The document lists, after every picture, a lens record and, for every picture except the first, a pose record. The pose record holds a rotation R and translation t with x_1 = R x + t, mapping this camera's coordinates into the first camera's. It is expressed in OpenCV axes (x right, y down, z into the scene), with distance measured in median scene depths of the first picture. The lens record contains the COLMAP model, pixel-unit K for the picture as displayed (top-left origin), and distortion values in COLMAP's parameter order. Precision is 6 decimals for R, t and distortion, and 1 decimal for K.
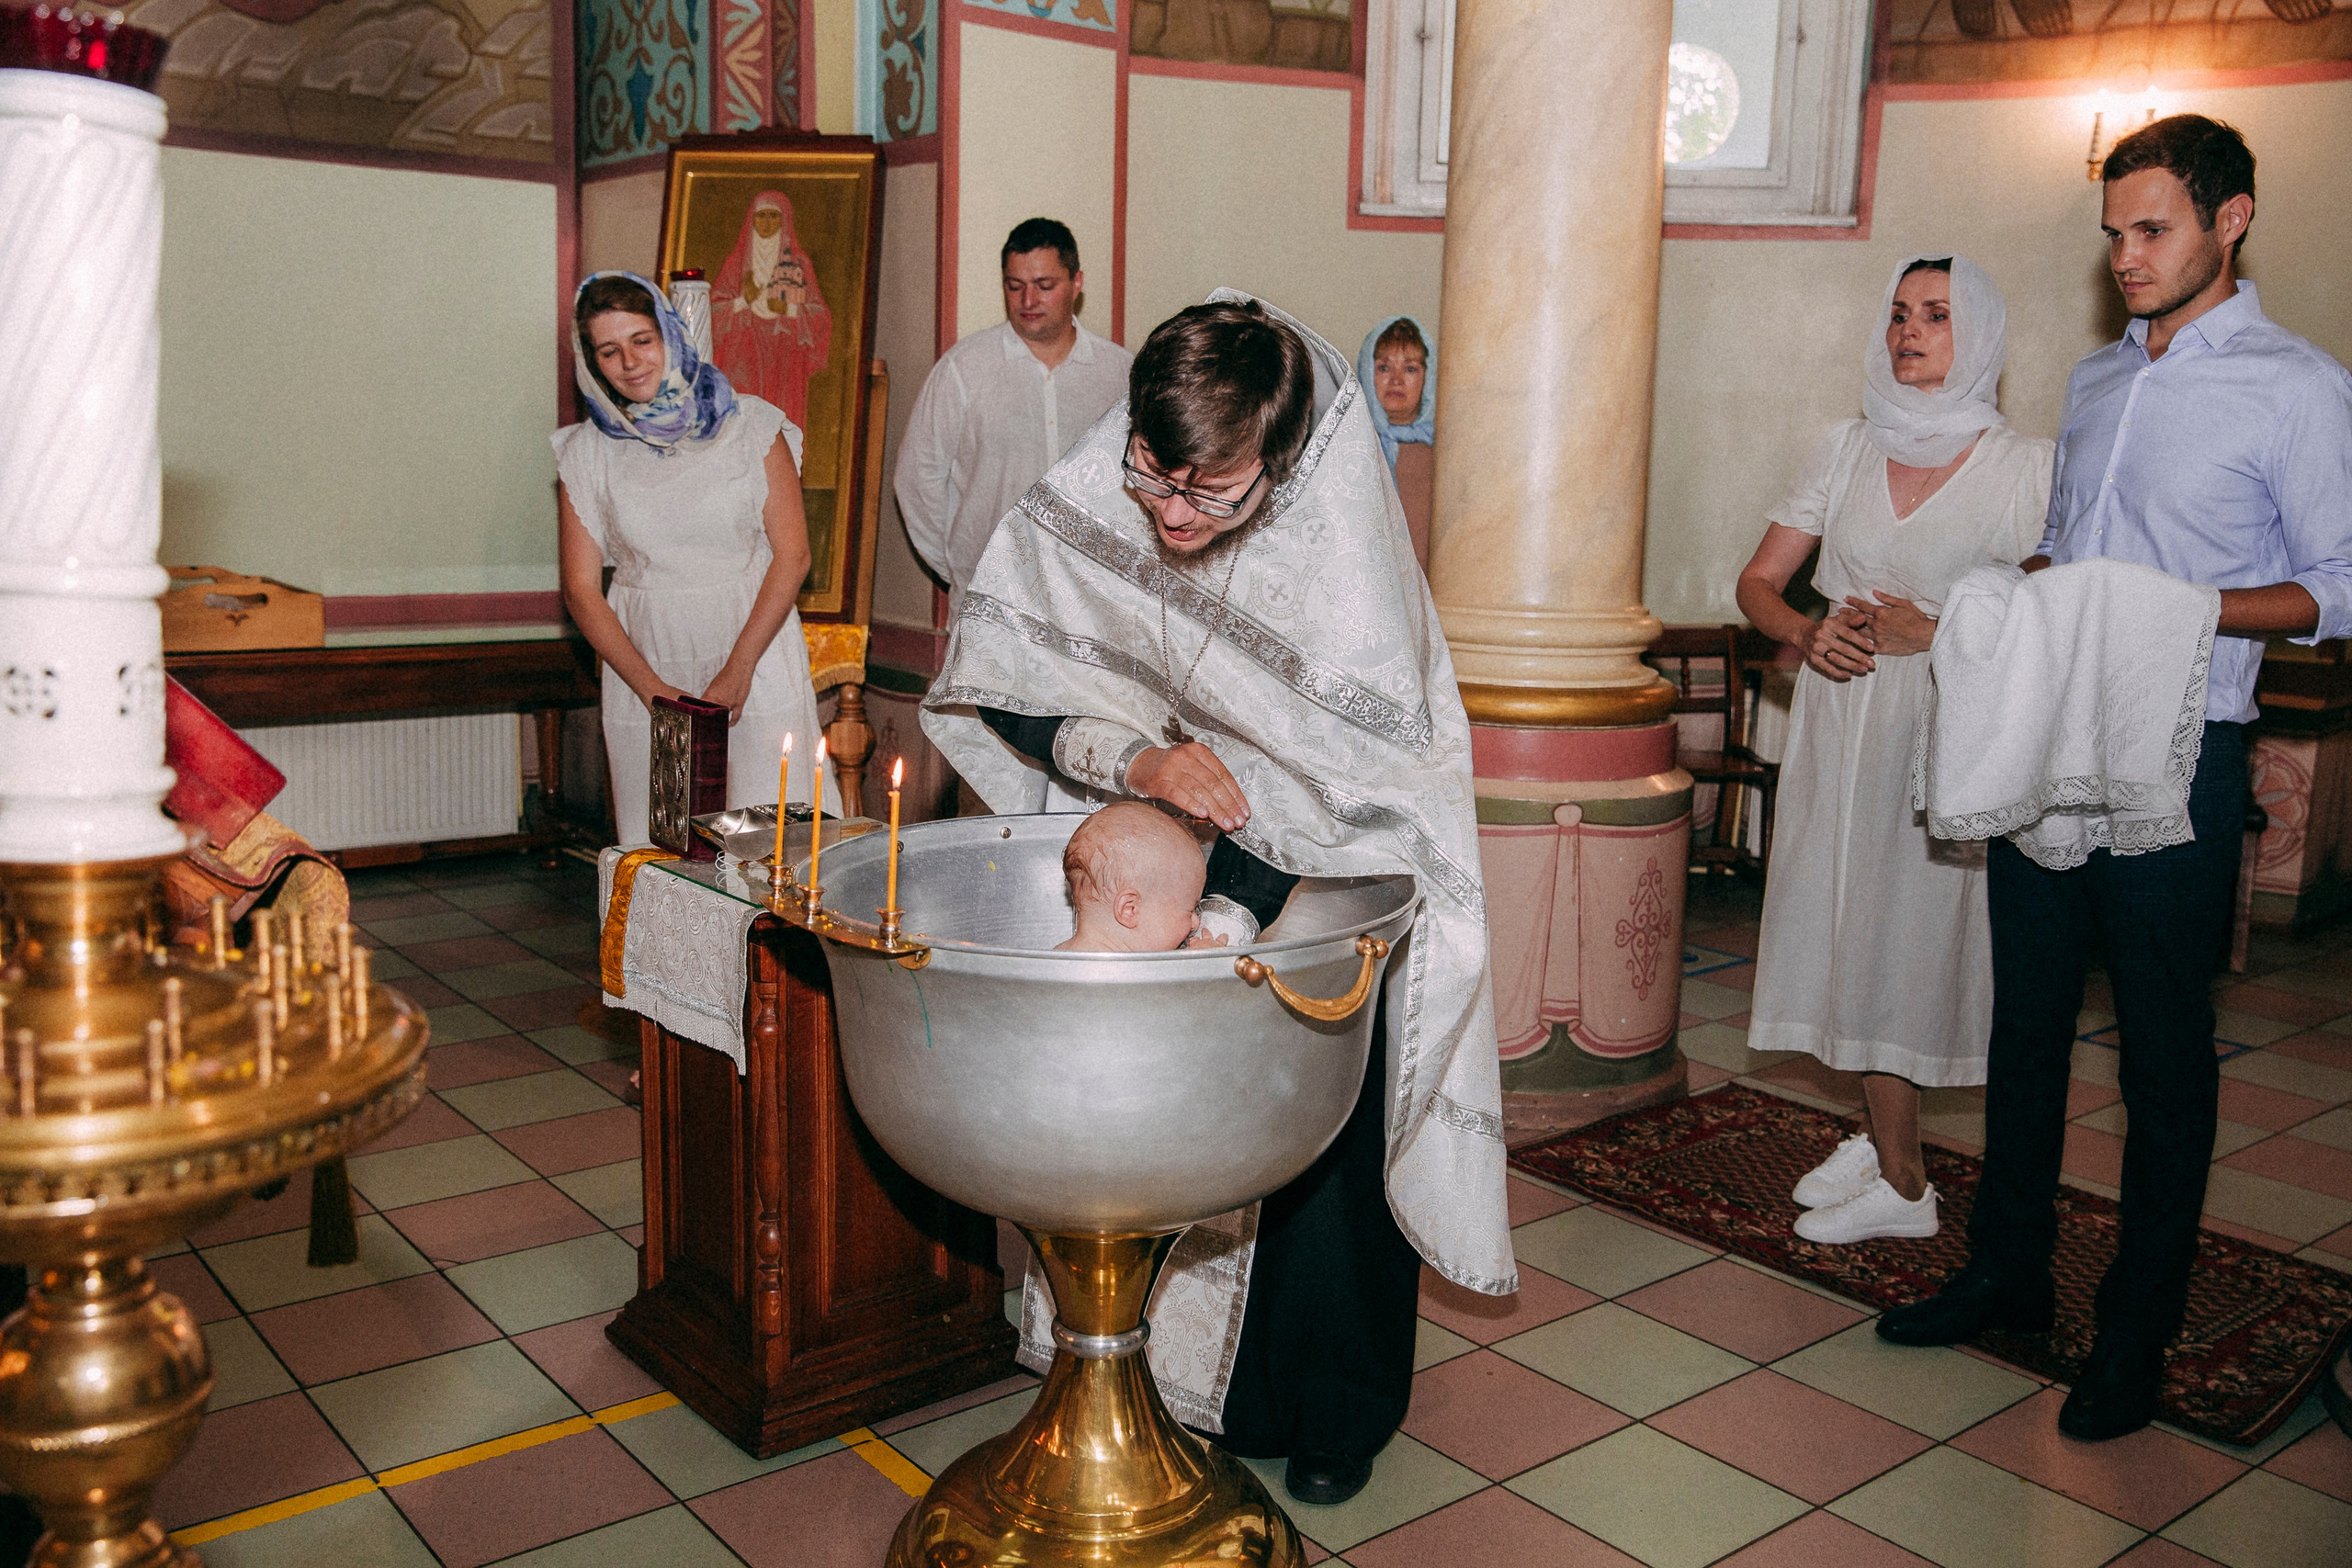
lens RADIAL K [[2070.9, 0, 1163.8], [0, 2070.9, 784.7], [0, 0, 1]] dist [-0.040082, 0.087252]
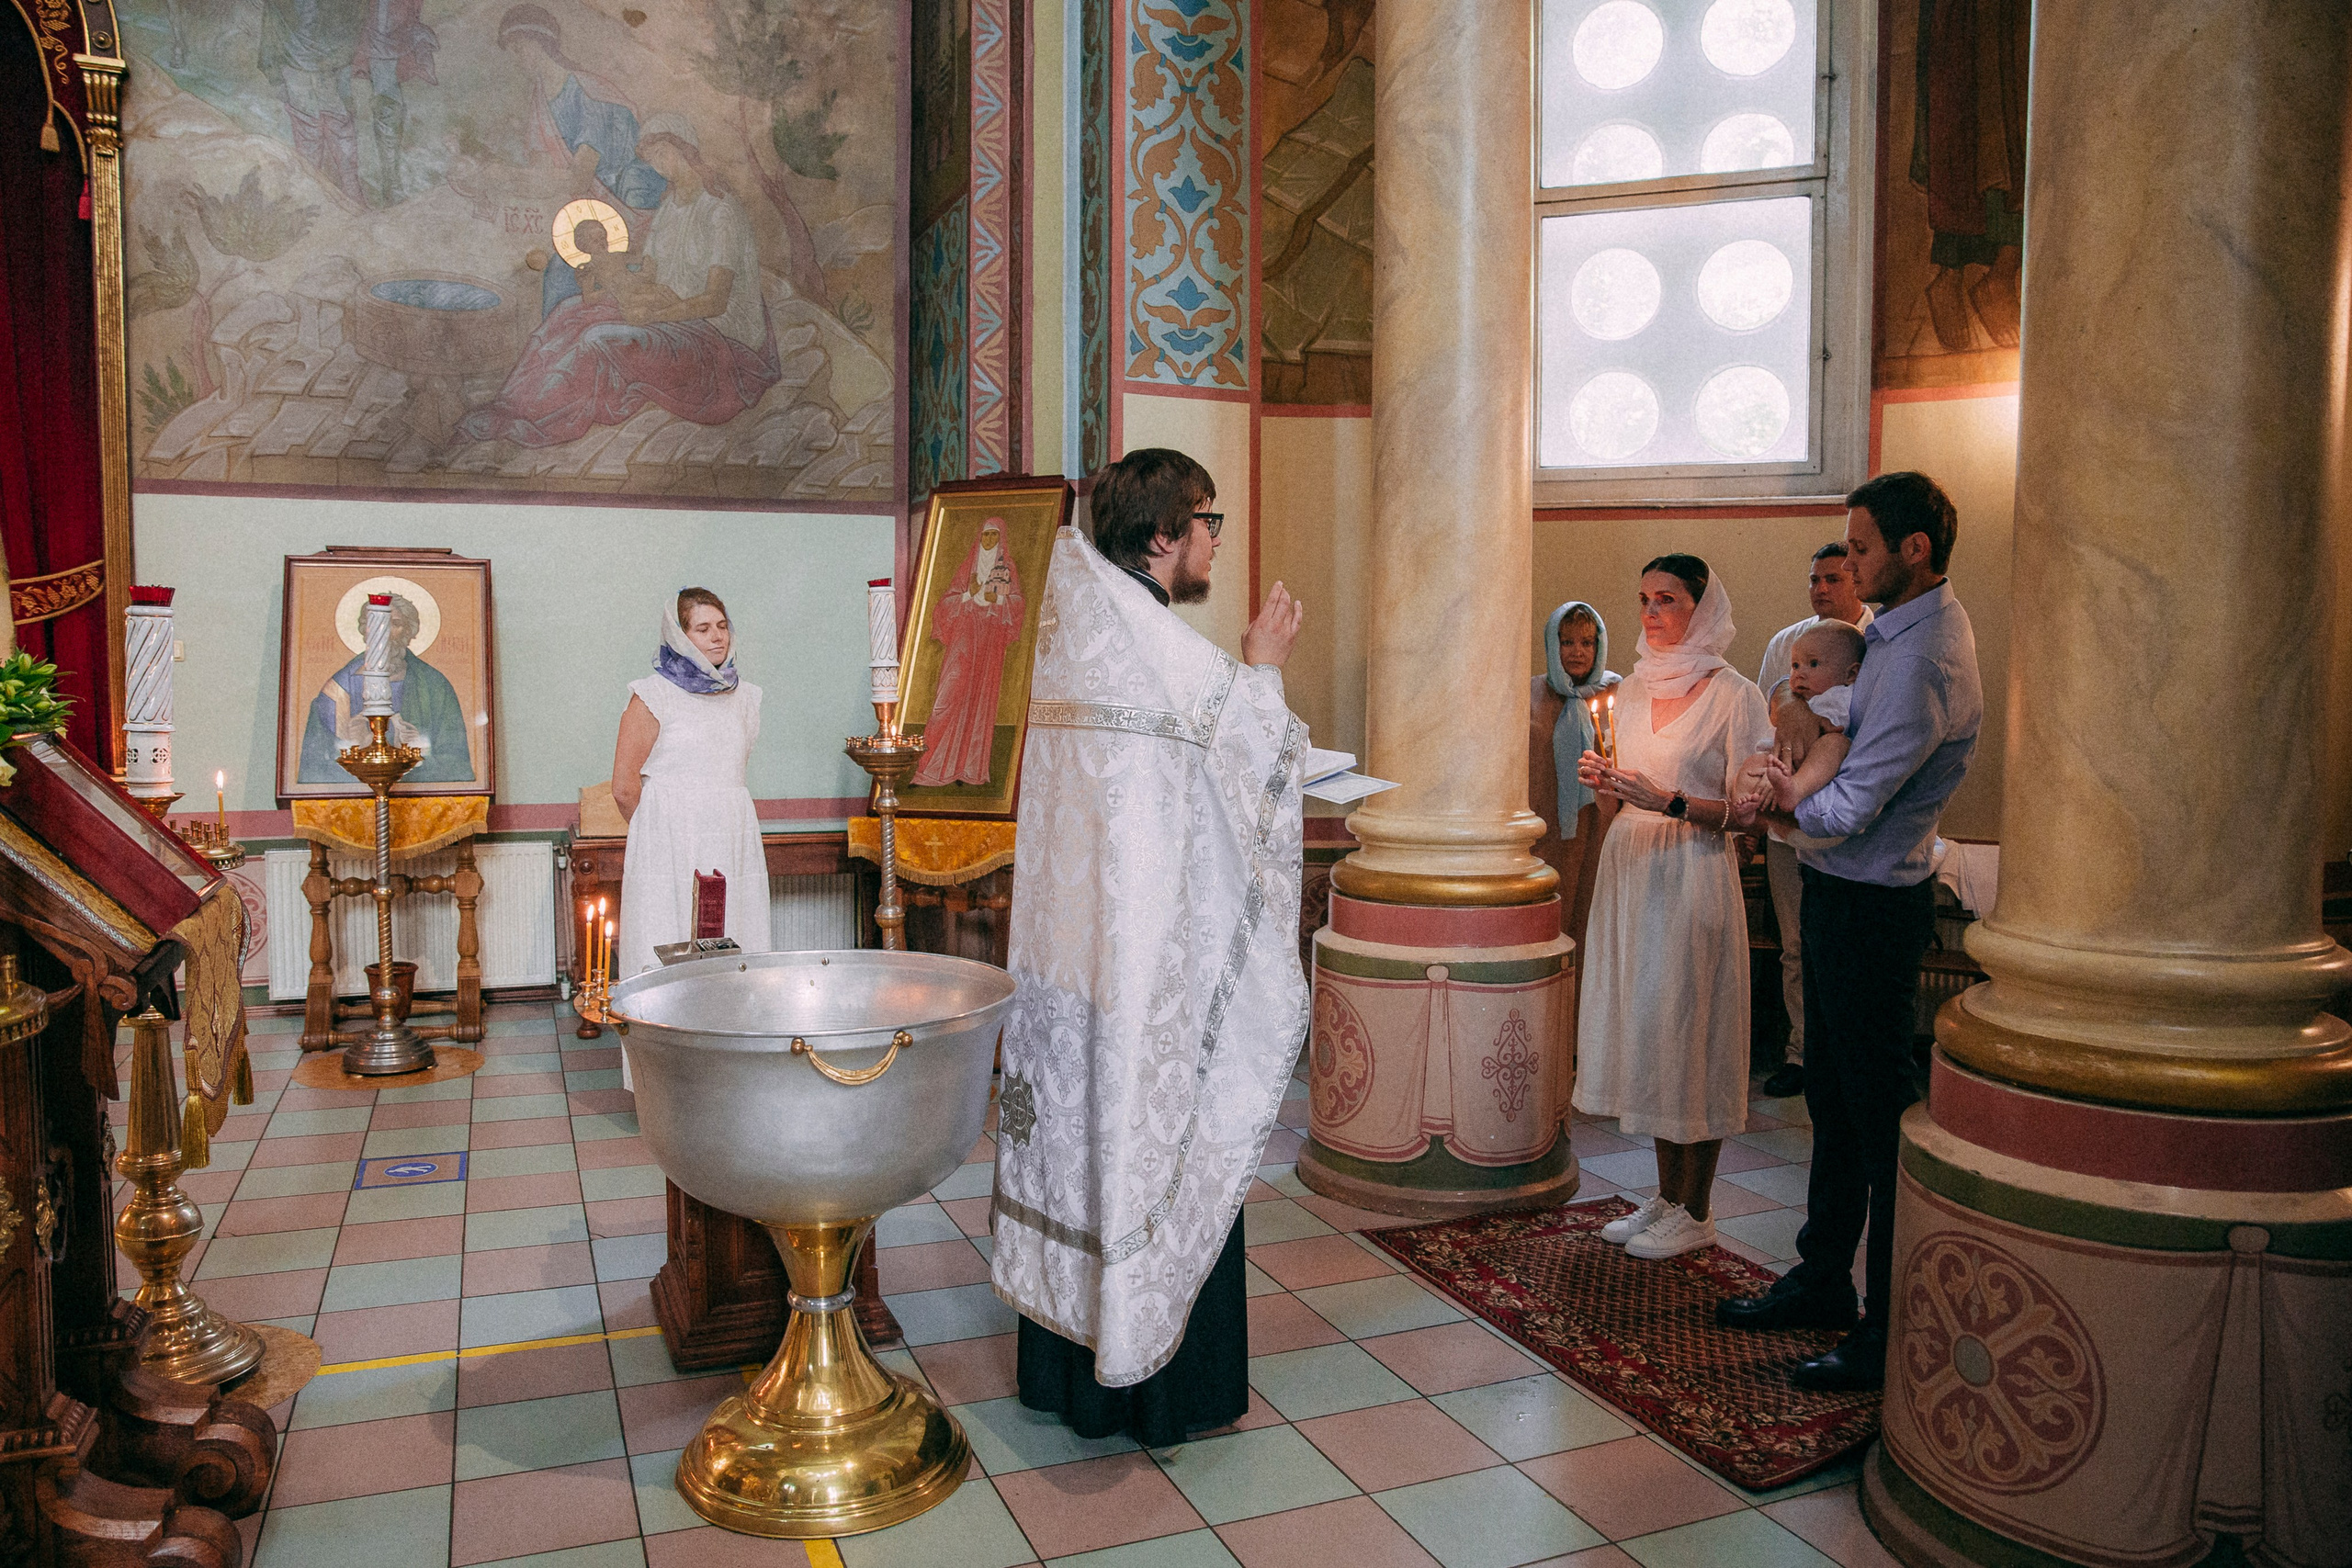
lens RADIAL K [[1683.6, 0, 1148.8], [0, 1683.6, 790.0], [0, 0, 1]] dist [-0.099584, 0.077733]
pose [[0.954278, 0.002615, -0.298909, 0.251927], [-0.031481, 0.995280, -0.091797, 0.001862], [0.297258, 0.097010, 0.949856, -0.046873]]
